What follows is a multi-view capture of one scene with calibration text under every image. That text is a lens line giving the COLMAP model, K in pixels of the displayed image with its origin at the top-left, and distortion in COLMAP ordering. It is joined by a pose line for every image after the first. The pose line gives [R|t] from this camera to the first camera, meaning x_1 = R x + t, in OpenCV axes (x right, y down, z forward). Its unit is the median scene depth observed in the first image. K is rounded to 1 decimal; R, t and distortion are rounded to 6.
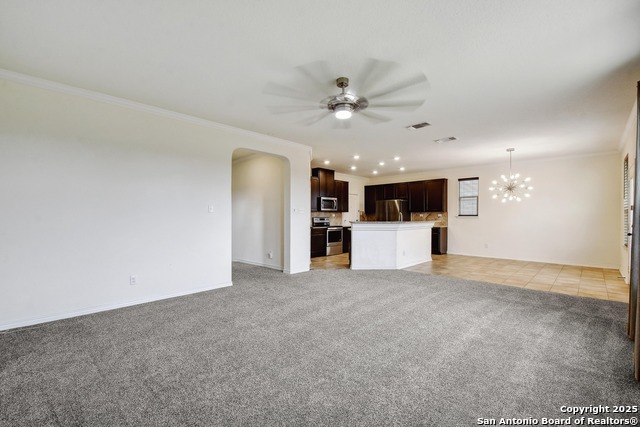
lens RADIAL K [[285.0, 0, 317.2], [0, 285.0, 217.8], [0, 0, 1]] dist [-0.001585, 0.001235]
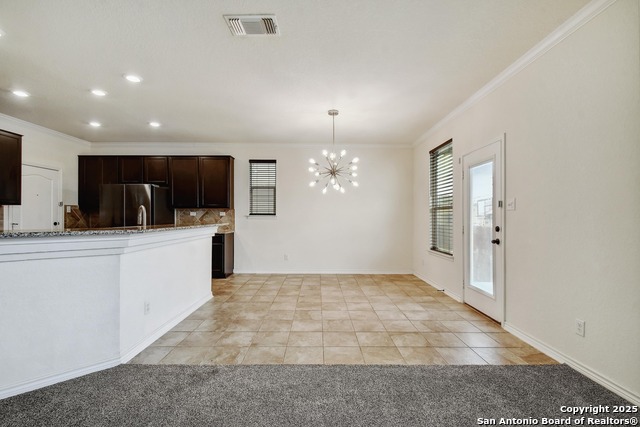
lens RADIAL K [[285.0, 0, 316.2], [0, 285.0, 216.8], [0, 0, 1]] dist [-0.001585, 0.001235]
pose [[0.727825, 0.000114, 0.685763, 0.152598], [0.002679, 0.999992, -0.003011, -0.000348], [-0.685757, 0.004029, 0.727819, 0.410924]]
